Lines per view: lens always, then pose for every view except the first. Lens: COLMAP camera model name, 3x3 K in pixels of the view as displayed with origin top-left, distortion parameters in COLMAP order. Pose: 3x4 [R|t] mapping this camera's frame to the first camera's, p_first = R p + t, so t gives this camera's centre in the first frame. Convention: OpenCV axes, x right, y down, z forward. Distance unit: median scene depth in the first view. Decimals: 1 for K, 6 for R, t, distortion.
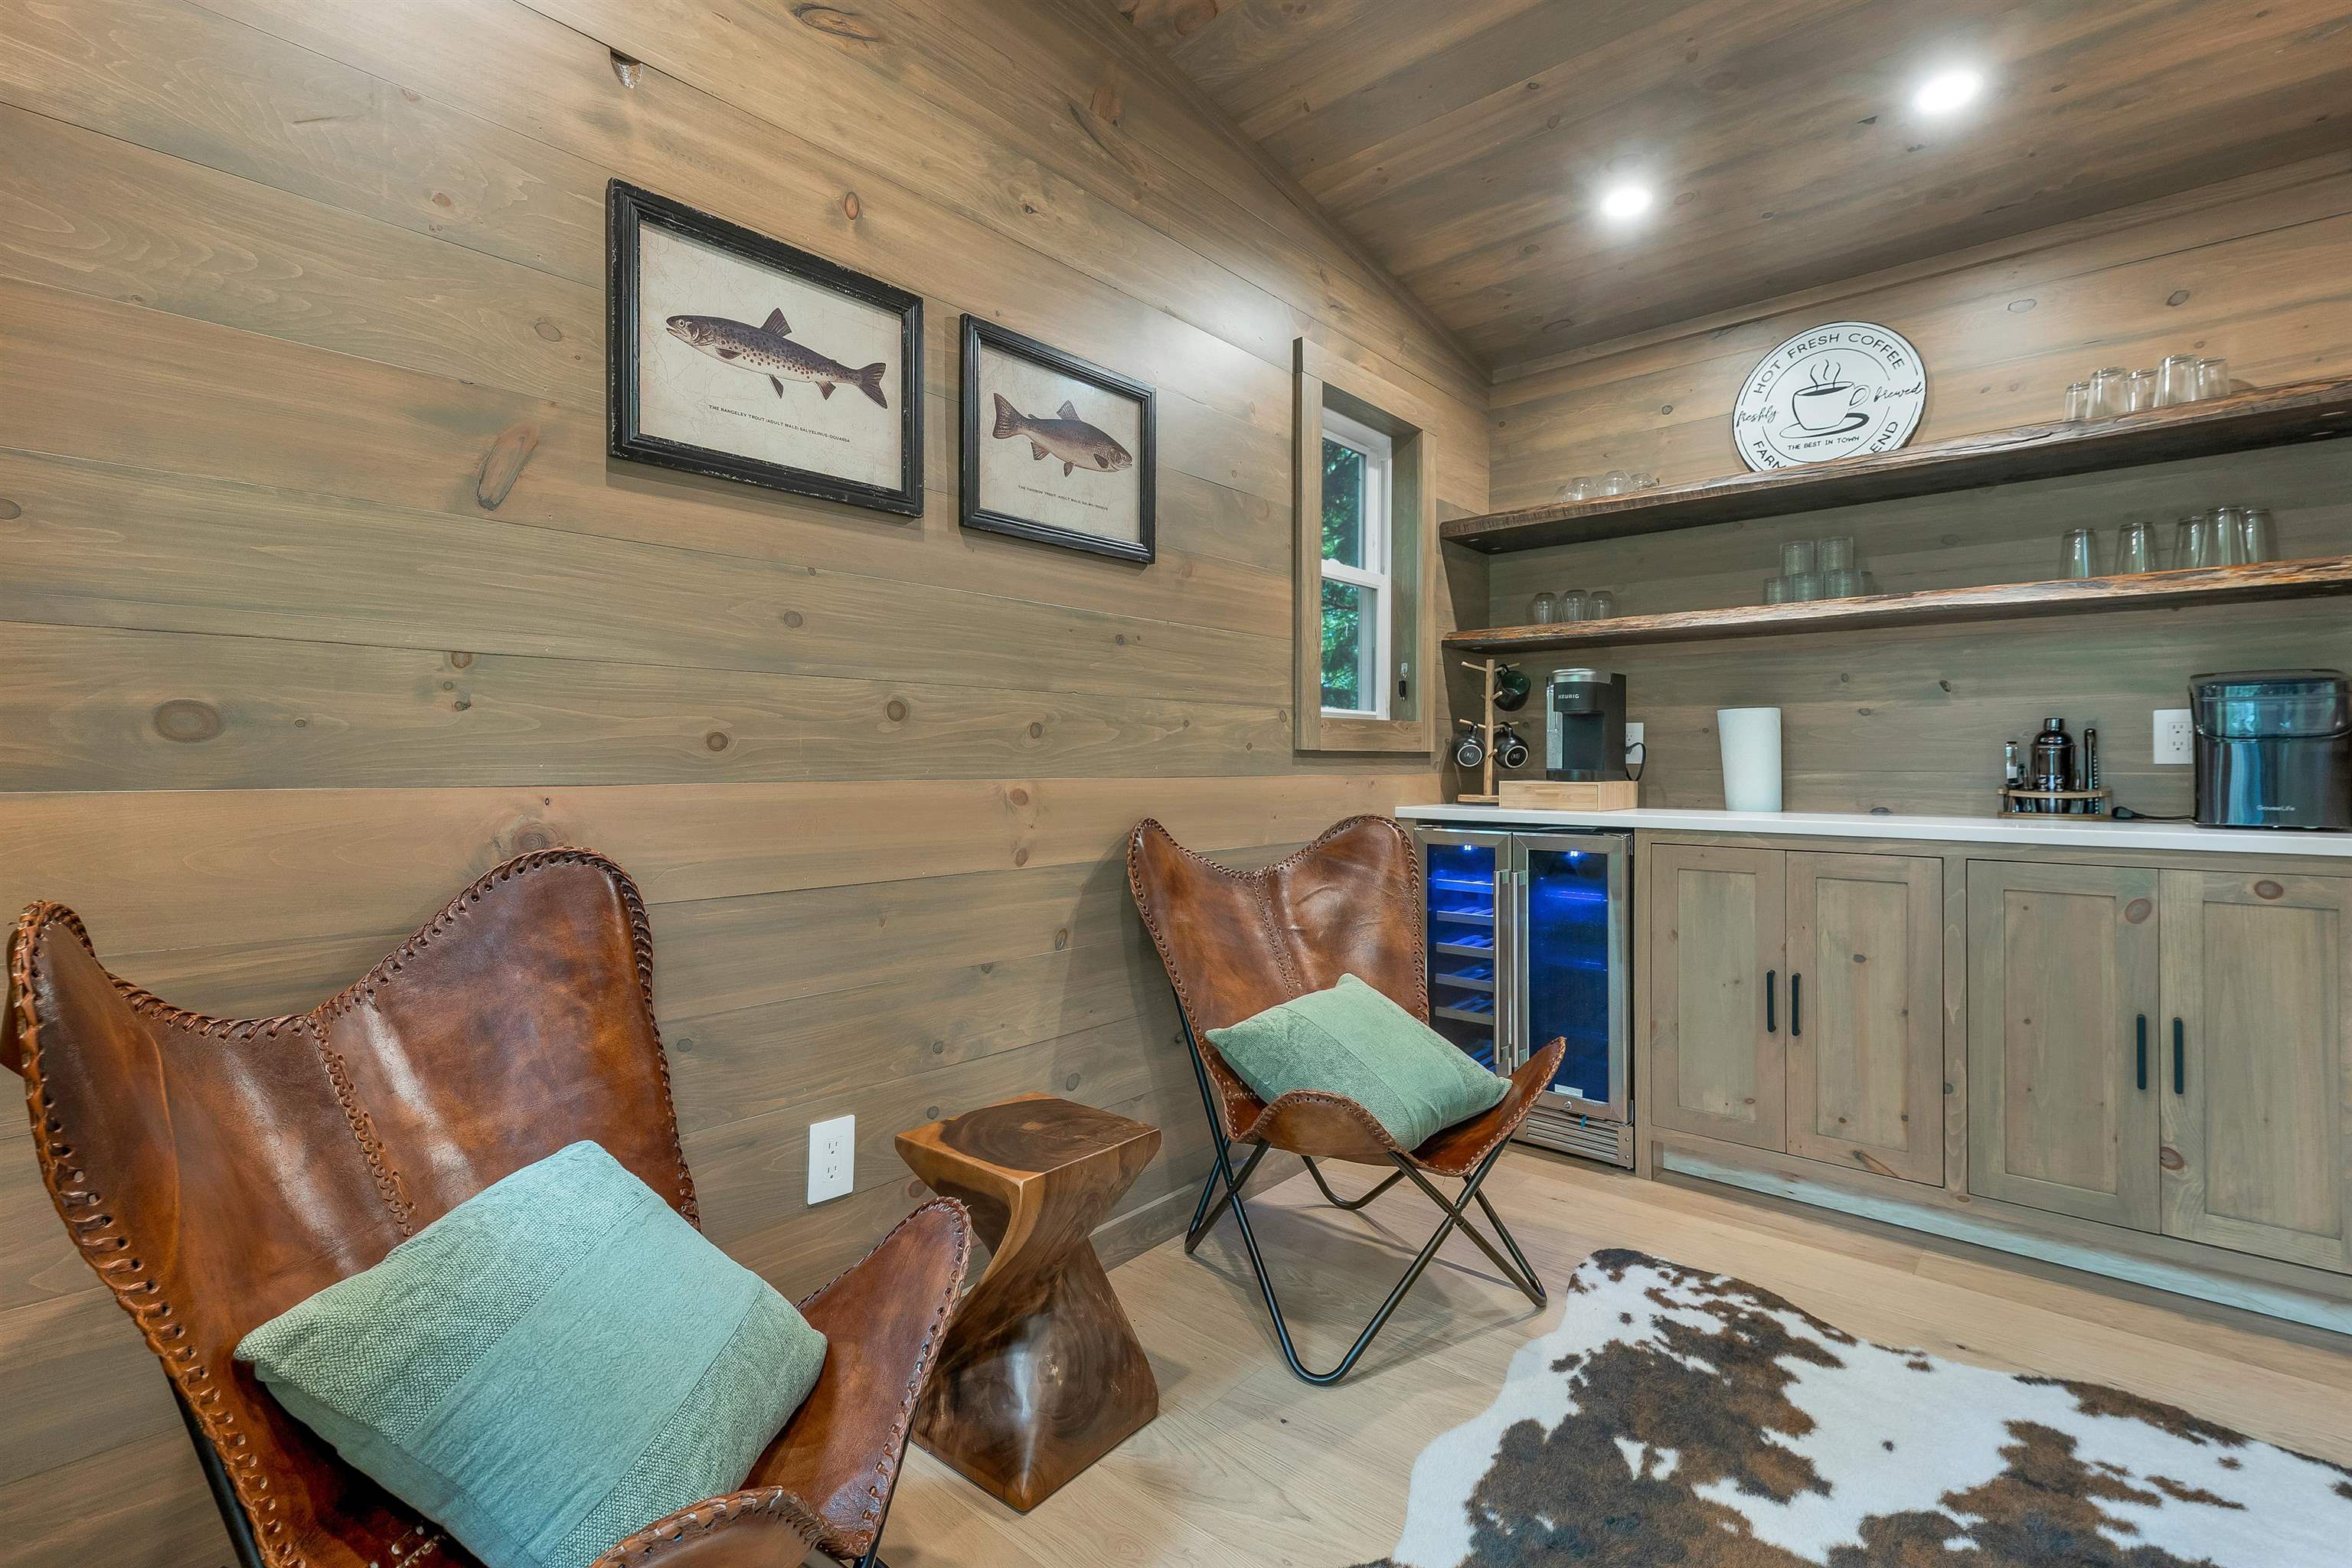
lens RADIAL K [[1102.3, 0, 1130.3], [0, 1102.3, 766.2], [0, 0, 1]] dist [0.000372, -0.000354]
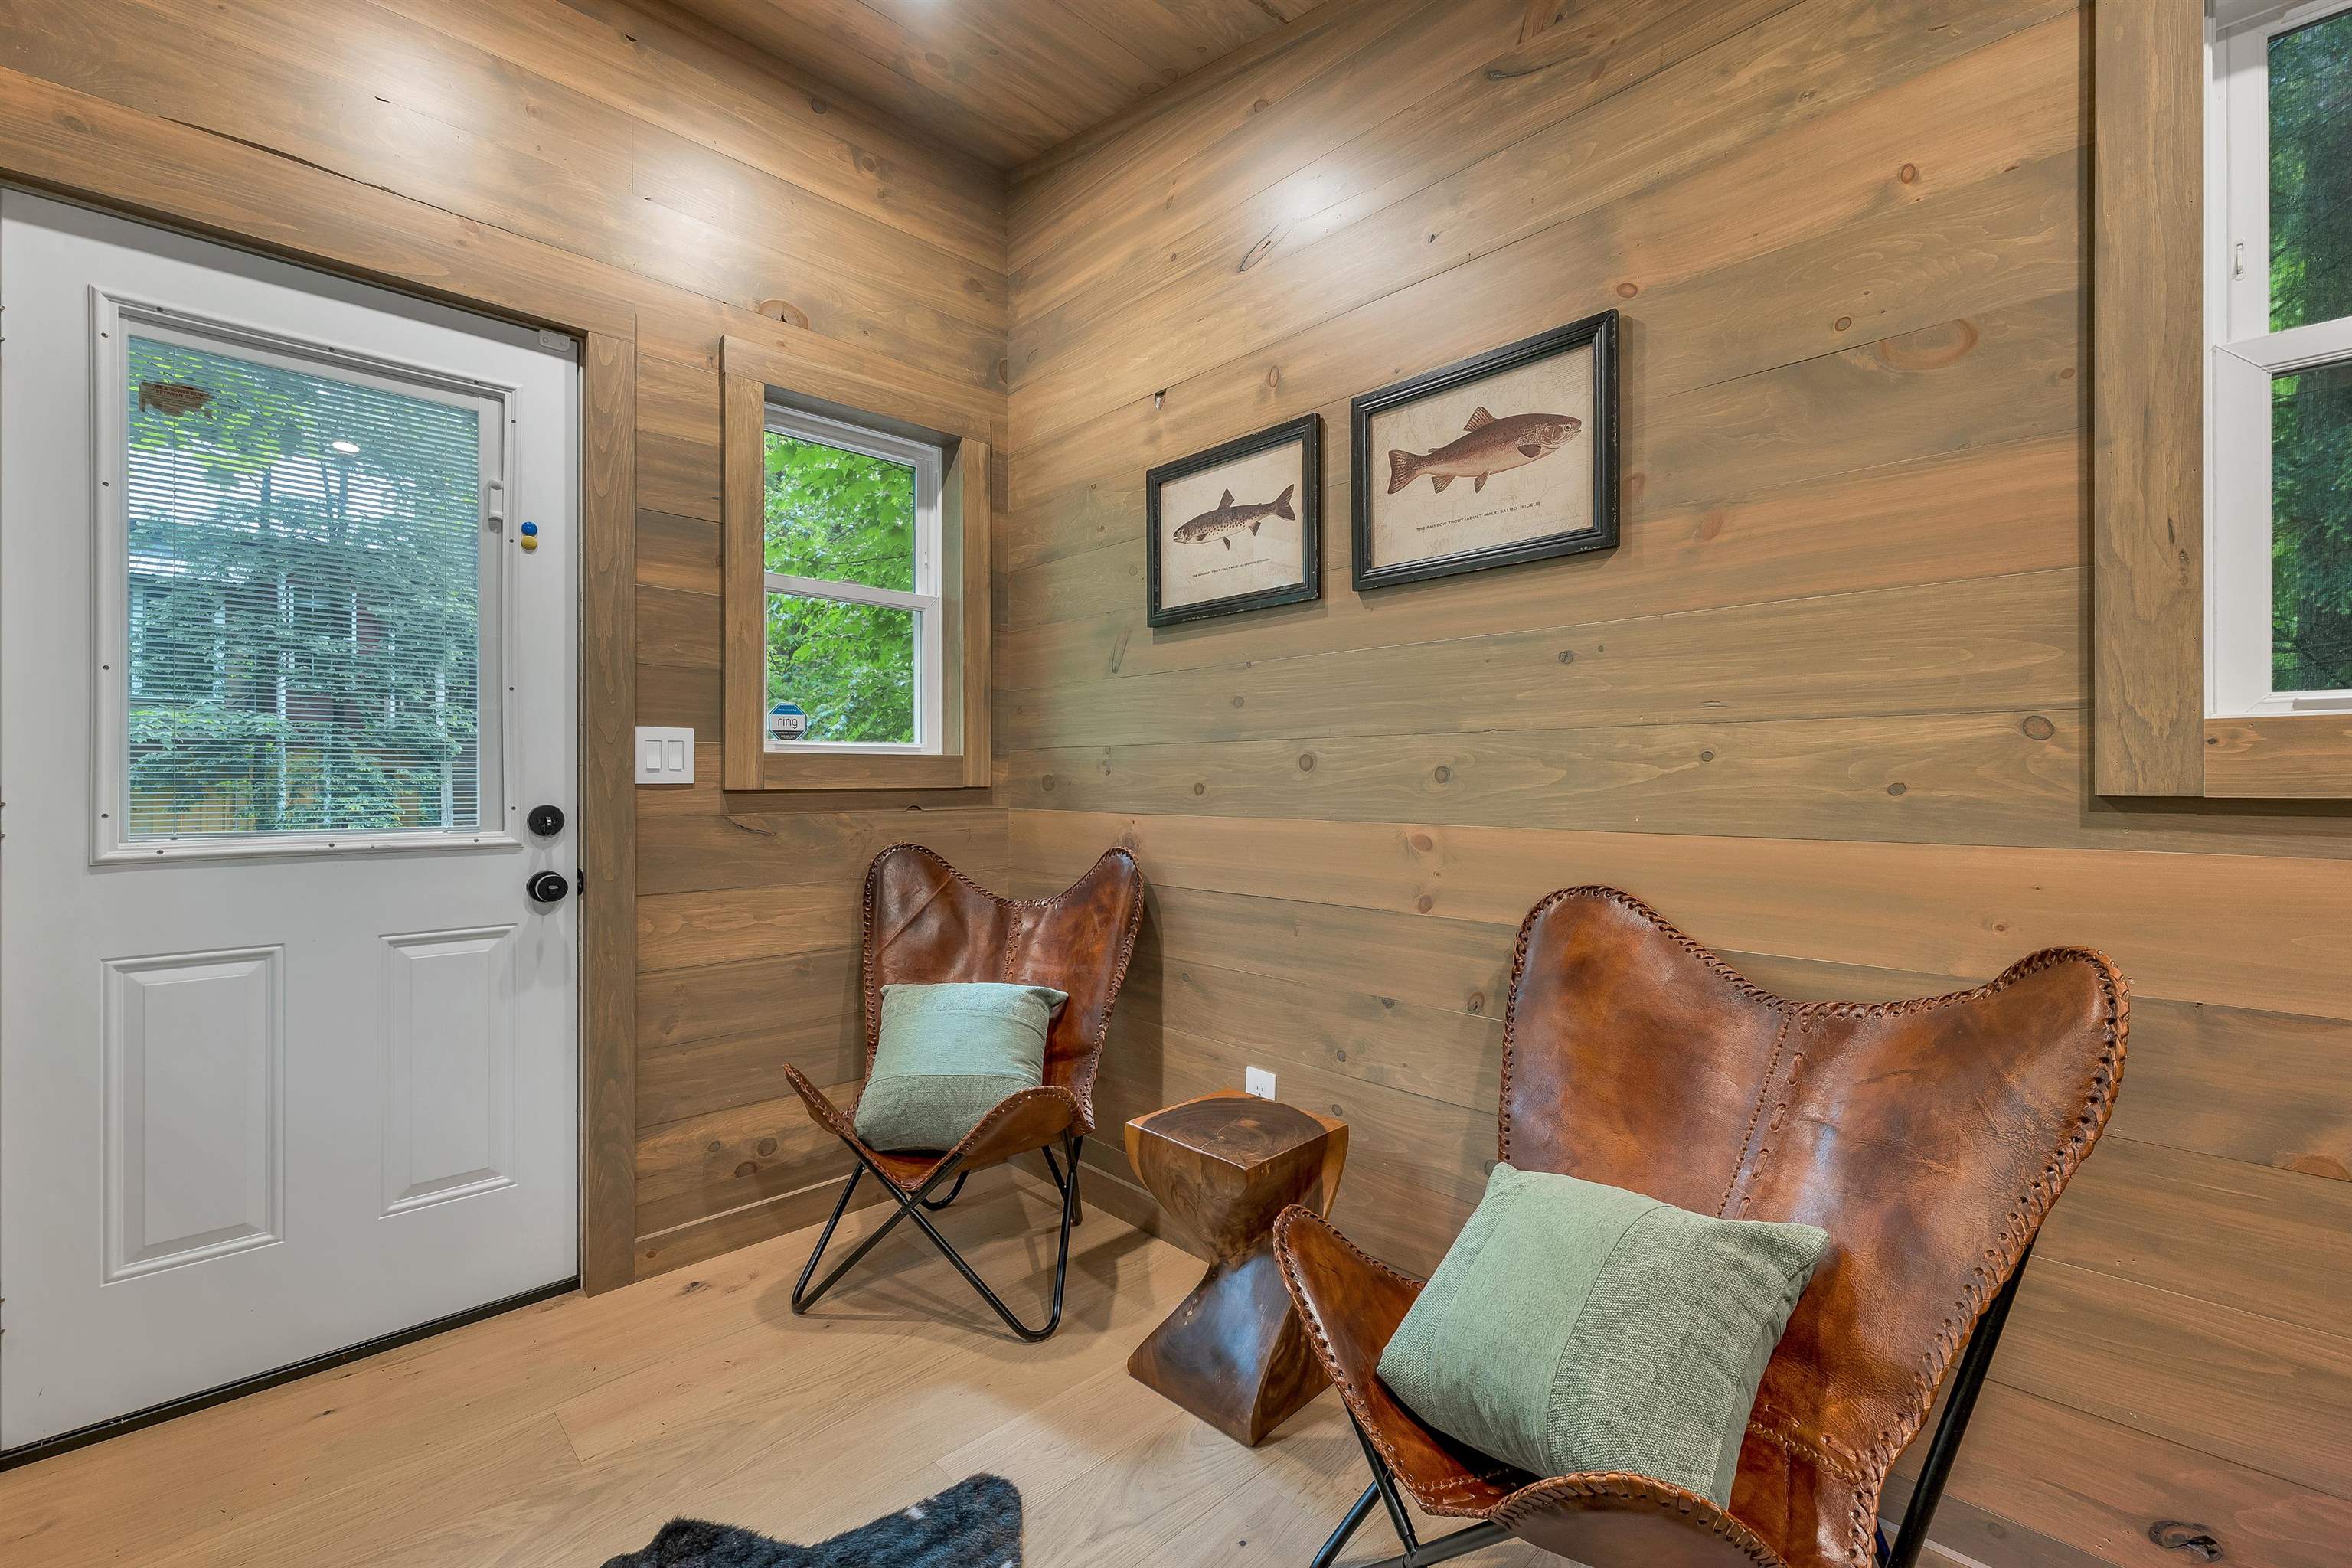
lens RADIAL K [[978.5, 0, 1170.2], [0, 978.5, 784.5], [0, 0, 1]] dist [0.003246, -0.000444]
pose [[-0.080157, 0.003401, -0.996776, 0.652745], [-0.002276, 0.999991, 0.003595, -0.021989], [0.996780, 0.002557, -0.080148, 0.696701]]
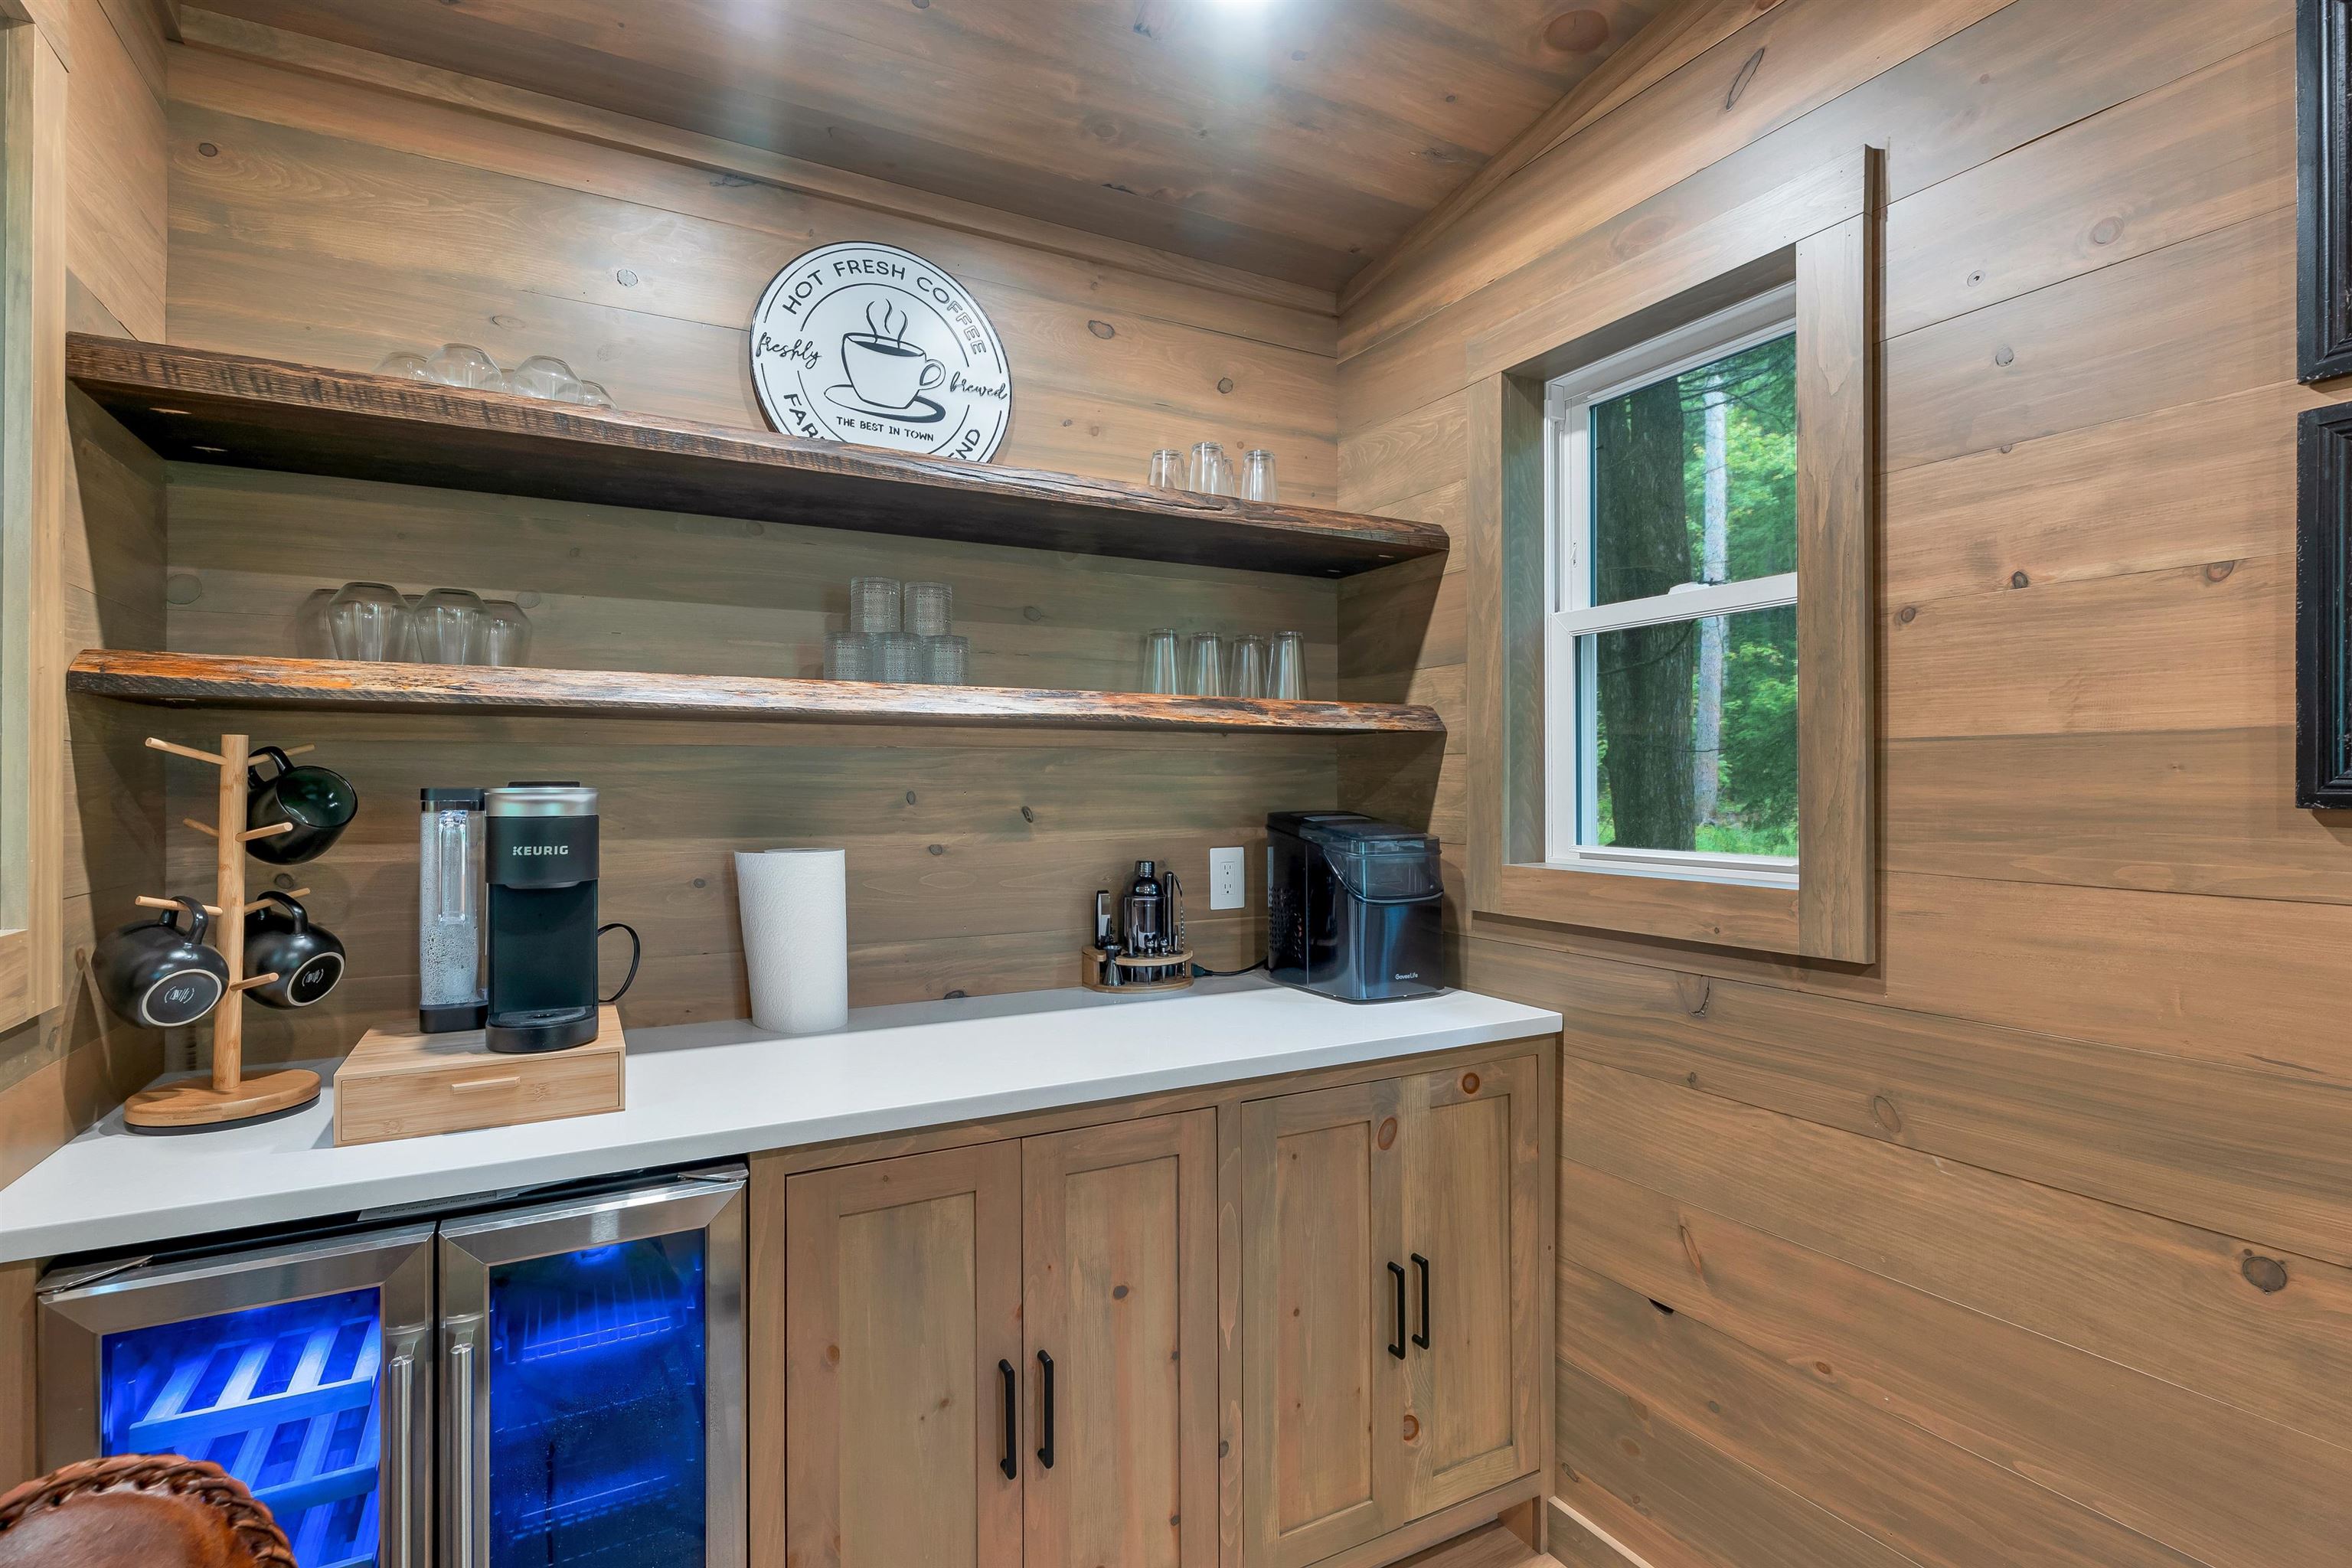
lens RADIAL K [[1131.4, 0, 1198.0], [0, 1131.4, 781.4], [0, 0, 1]] dist [0.002968, 0.000226]
pose [[0.317553, -0.001547, 0.948239, 0.075388], [0.001853, 0.999998, 0.001011, -0.104375], [-0.948239, 0.001436, 0.317555, 0.721518]]
